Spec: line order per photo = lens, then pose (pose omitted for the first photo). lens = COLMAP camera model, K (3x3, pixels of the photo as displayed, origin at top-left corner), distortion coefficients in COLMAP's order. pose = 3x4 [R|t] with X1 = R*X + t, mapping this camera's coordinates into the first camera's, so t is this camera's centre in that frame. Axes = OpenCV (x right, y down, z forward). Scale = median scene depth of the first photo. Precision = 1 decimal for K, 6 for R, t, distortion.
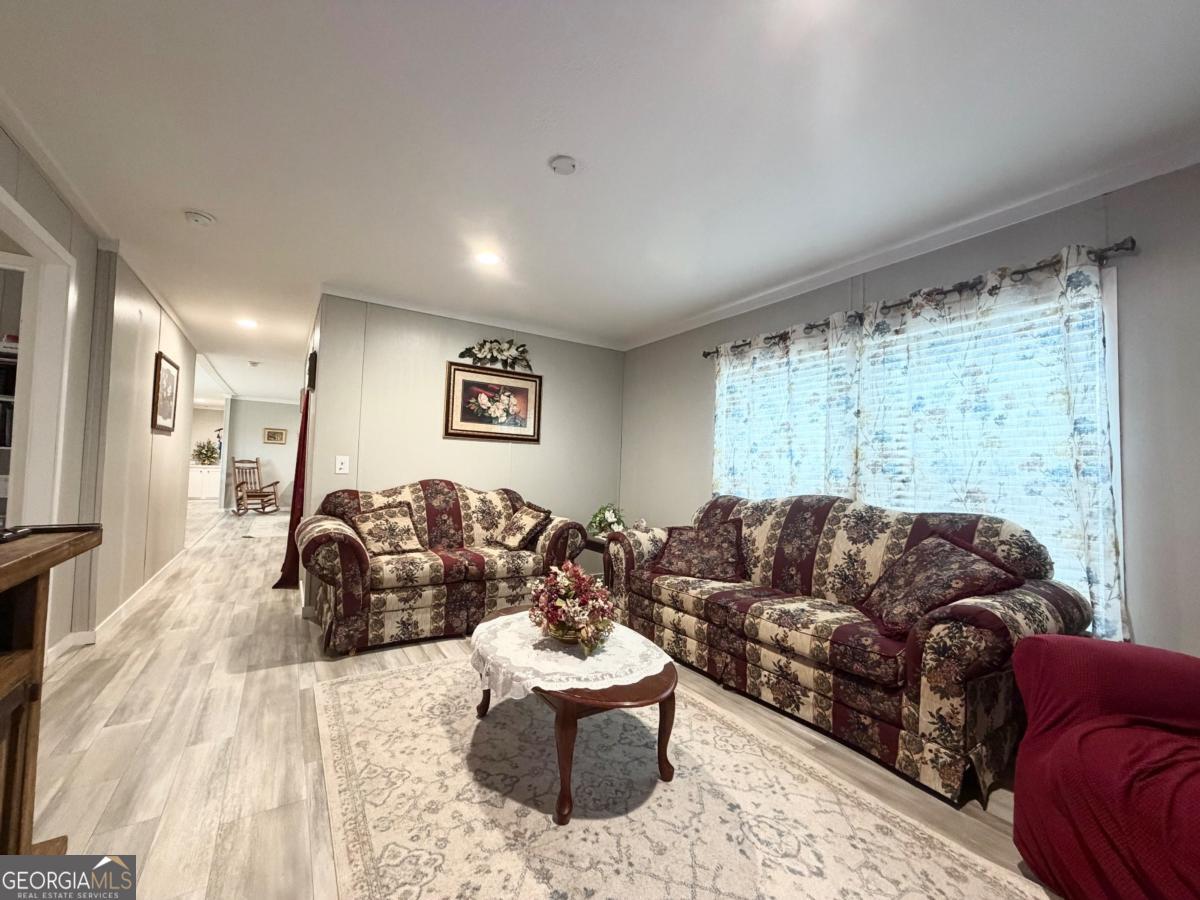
lens RADIAL K [[477.8, 0, 593.2], [0, 477.8, 450.0], [0, 0, 1]] dist [0.000347, -0.000159]
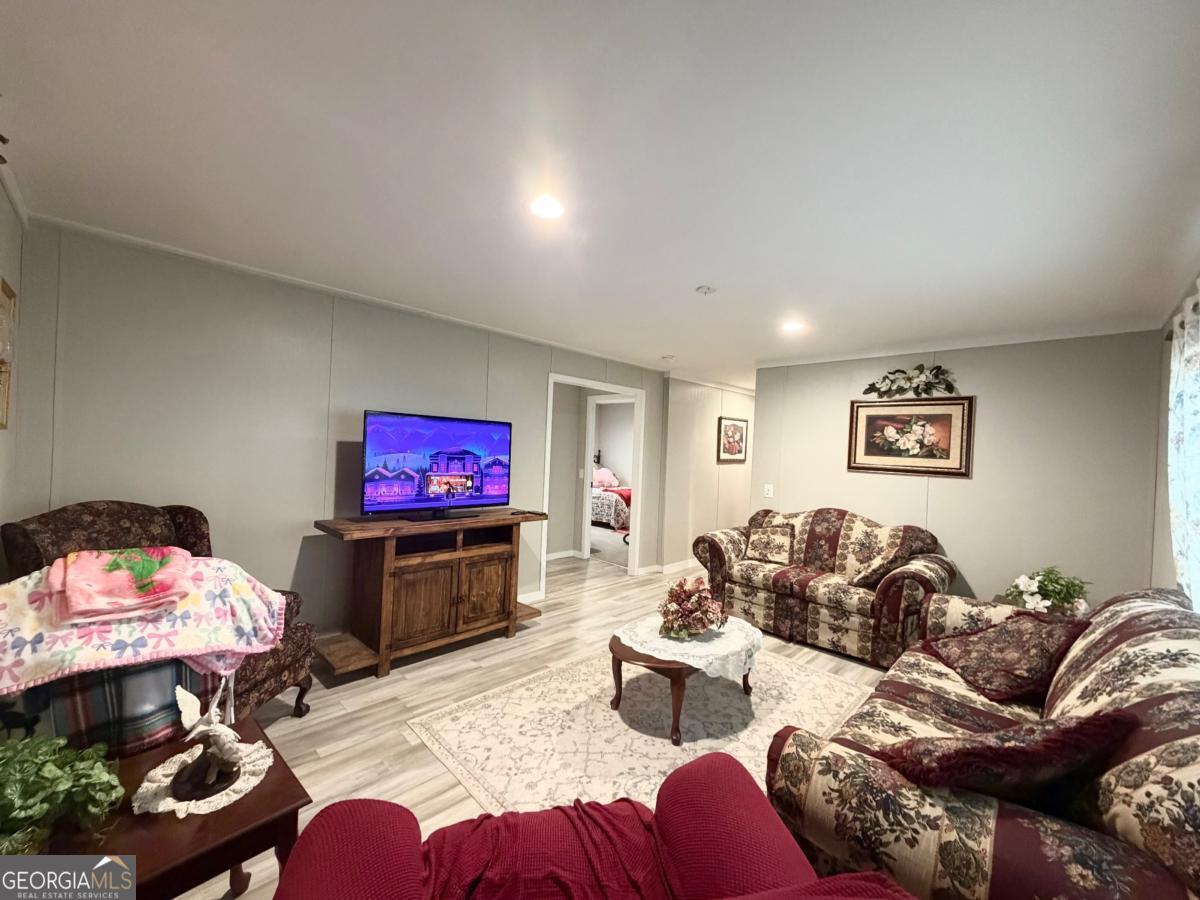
lens RADIAL K [[477.8, 0, 597.2], [0, 477.8, 450.9], [0, 0, 1]] dist [0.000347, -0.000159]
pose [[0.218470, -0.015504, -0.975721, 0.614793], [0.007540, 0.999871, -0.014199, -0.059373], [0.975815, -0.004255, 0.218558, 0.200788]]
